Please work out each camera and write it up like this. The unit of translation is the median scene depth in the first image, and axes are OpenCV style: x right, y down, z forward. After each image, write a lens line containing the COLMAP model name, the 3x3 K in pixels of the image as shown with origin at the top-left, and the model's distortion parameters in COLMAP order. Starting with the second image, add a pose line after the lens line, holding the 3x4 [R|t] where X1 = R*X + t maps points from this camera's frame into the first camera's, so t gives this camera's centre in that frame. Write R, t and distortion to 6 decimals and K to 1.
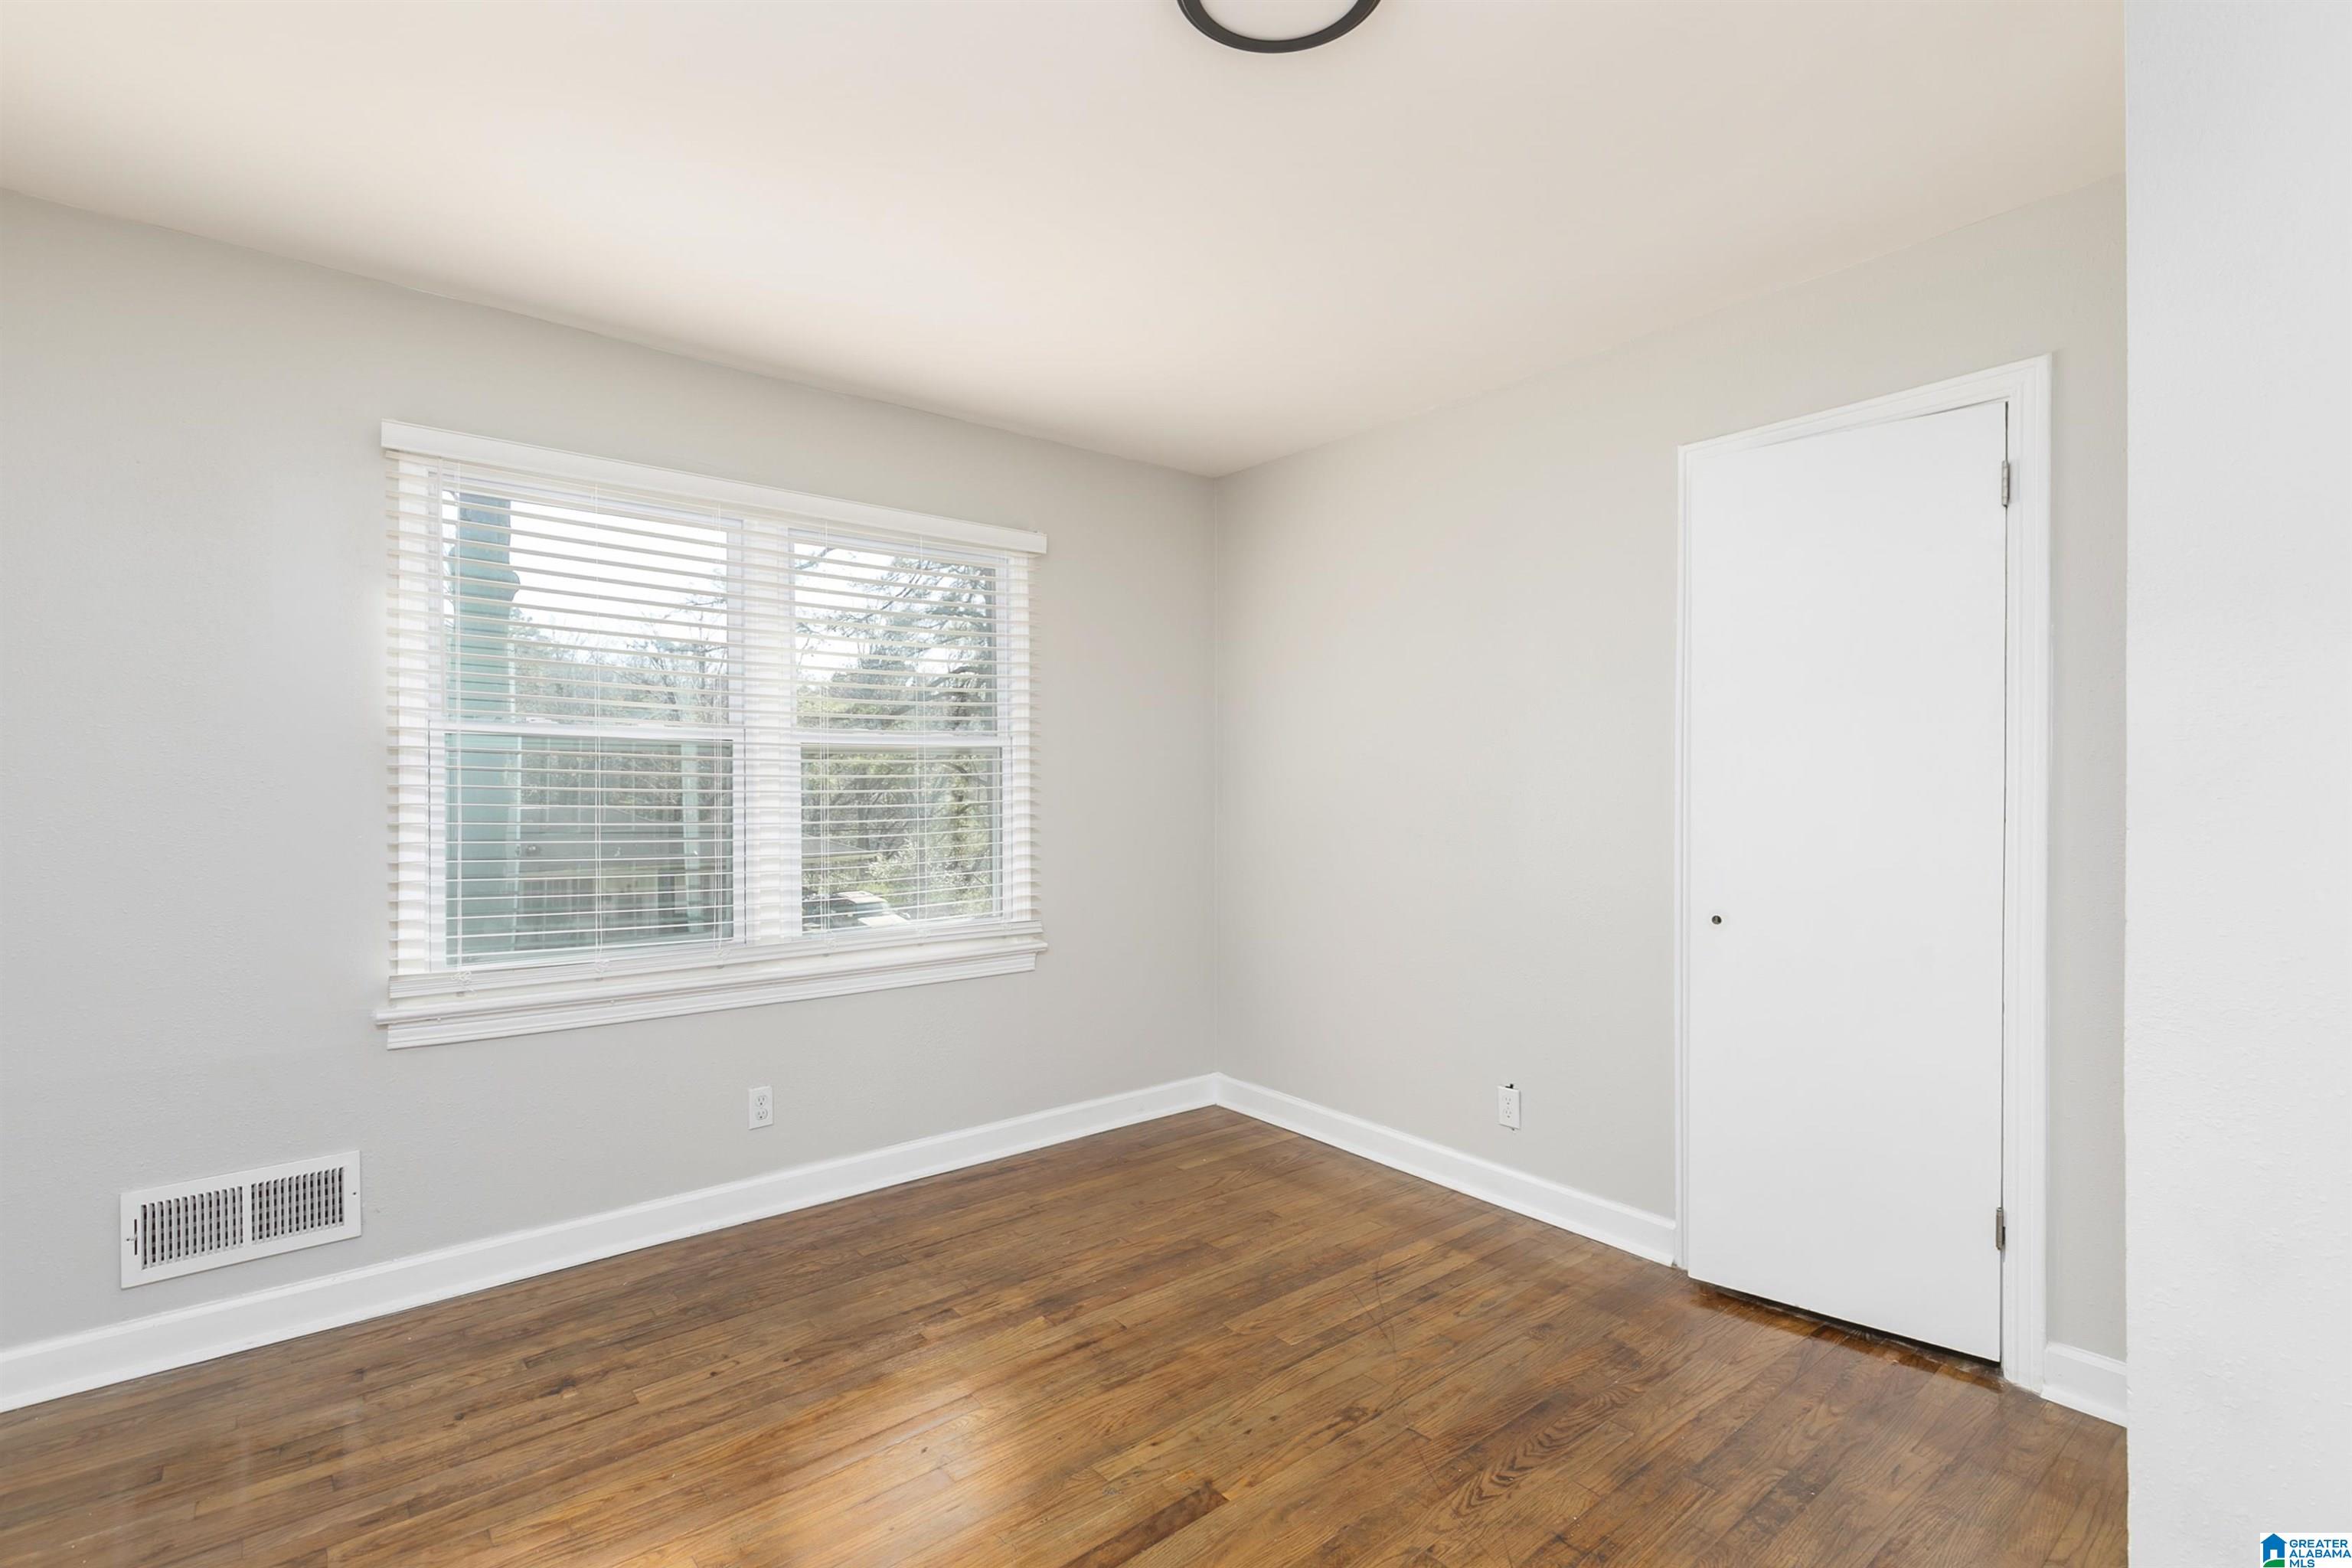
lens RADIAL K [[1084.8, 0, 1181.1], [0, 1084.8, 790.6], [0, 0, 1]] dist [-0.002337, -0.000254]
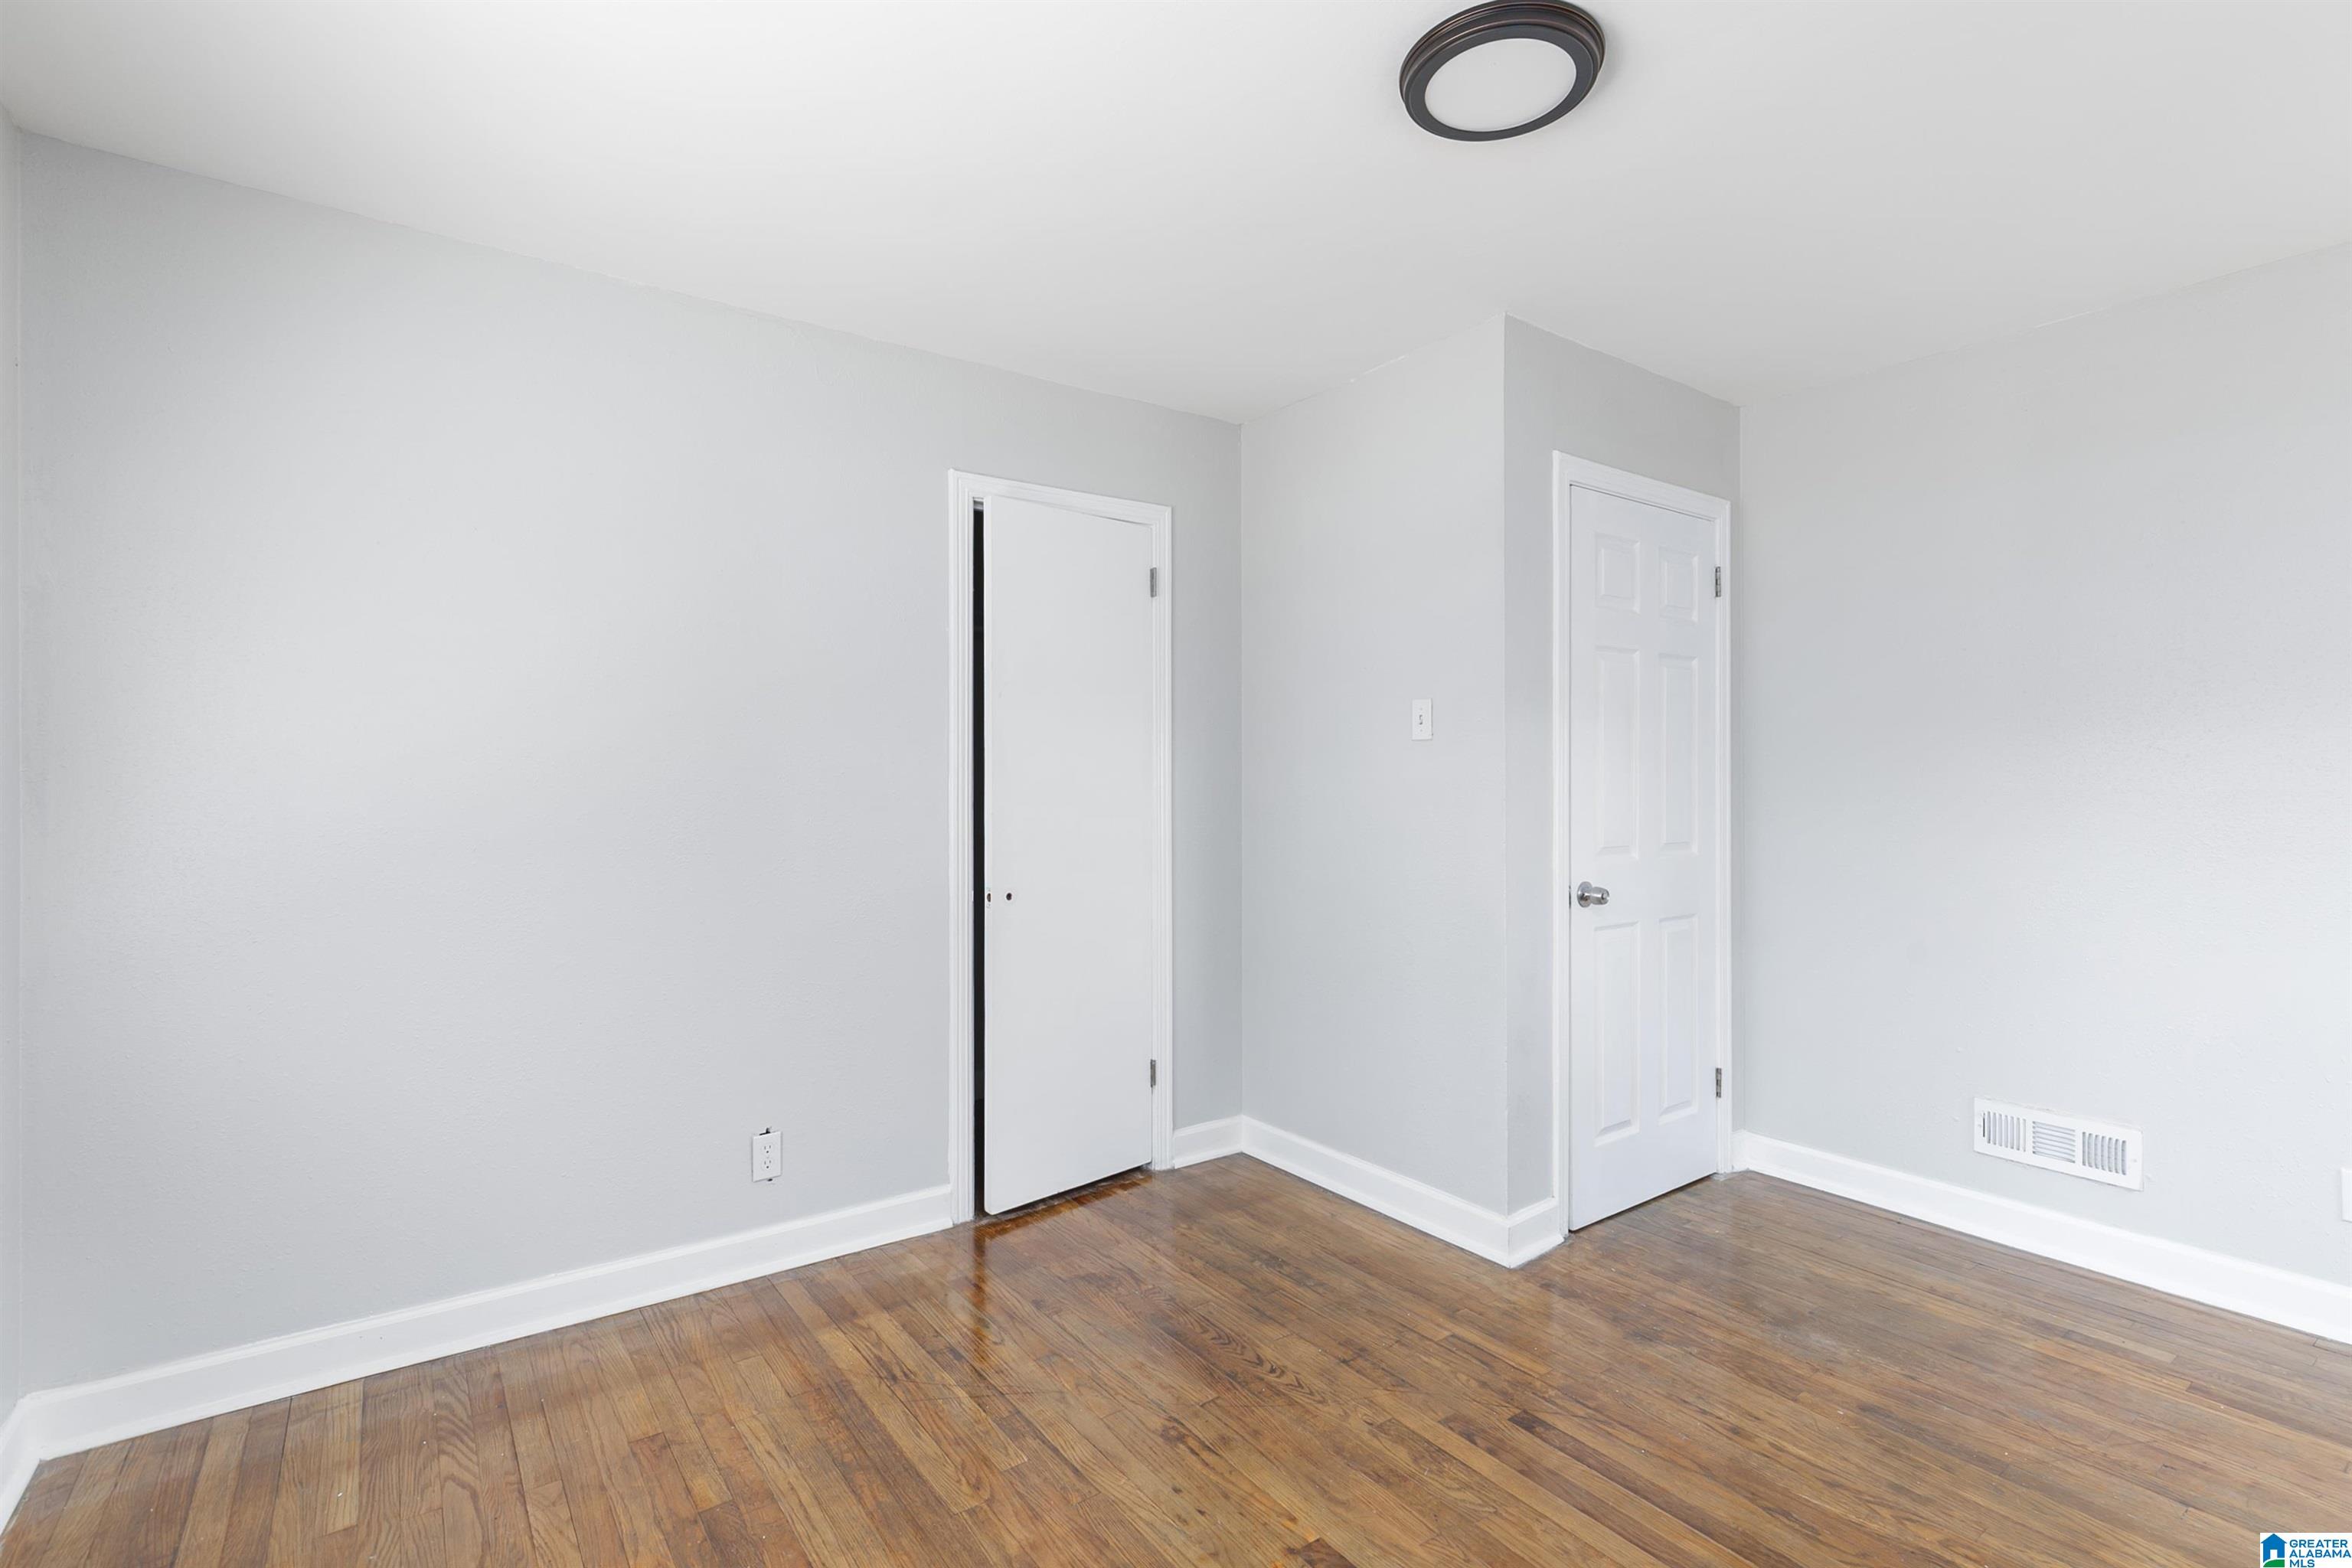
lens RADIAL K [[1056.5, 0, 1184.4], [0, 1056.5, 769.6], [0, 0, 1]] dist [0.002086, 0.000092]
pose [[0.081116, 0.004605, 0.996694, -0.628263], [0.015107, 0.999869, -0.005850, -0.007090], [-0.996590, 0.015532, 0.081036, 0.732302]]
